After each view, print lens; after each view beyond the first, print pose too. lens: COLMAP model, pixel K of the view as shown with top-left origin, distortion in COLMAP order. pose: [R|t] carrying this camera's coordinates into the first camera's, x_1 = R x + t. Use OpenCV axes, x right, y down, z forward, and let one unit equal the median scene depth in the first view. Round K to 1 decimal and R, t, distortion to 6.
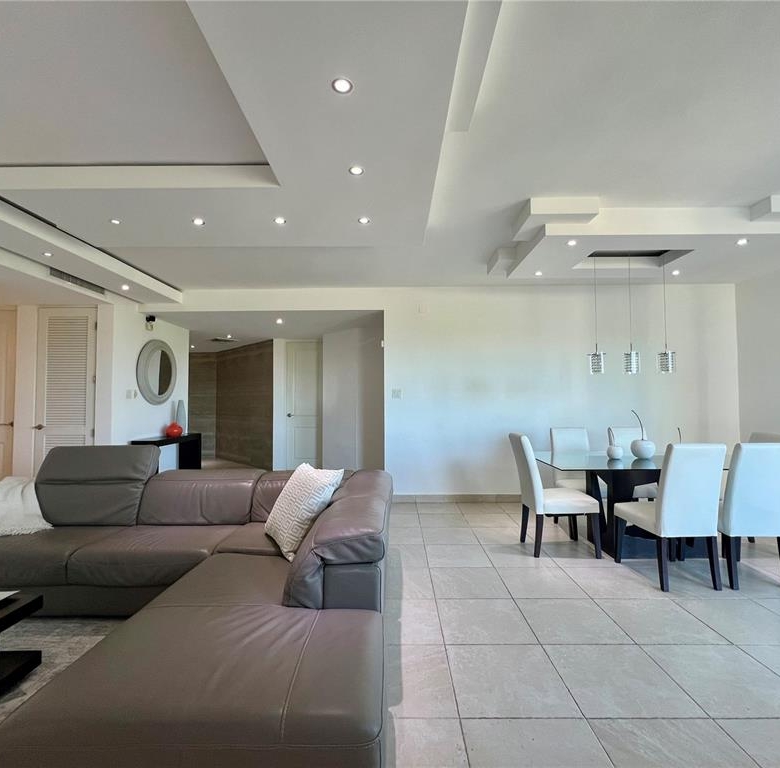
lens RADIAL K [[415.2, 0, 390.7], [0, 415.2, 382.2], [0, 0, 1]] dist [0.002028, -0.000090]
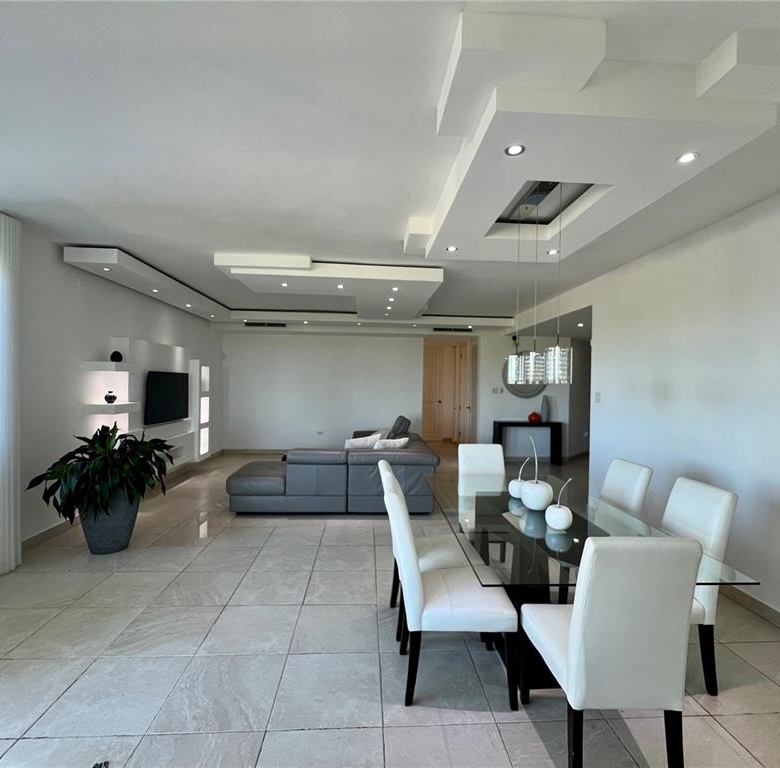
lens RADIAL K [[415.2, 0, 390.3], [0, 415.2, 384.9], [0, 0, 1]] dist [0.002028, -0.000090]
pose [[0.061064, 0.013192, -0.998047, 0.879049], [0.040630, 0.999051, 0.015691, -0.031650], [0.997307, -0.041508, 0.060470, 0.501156]]
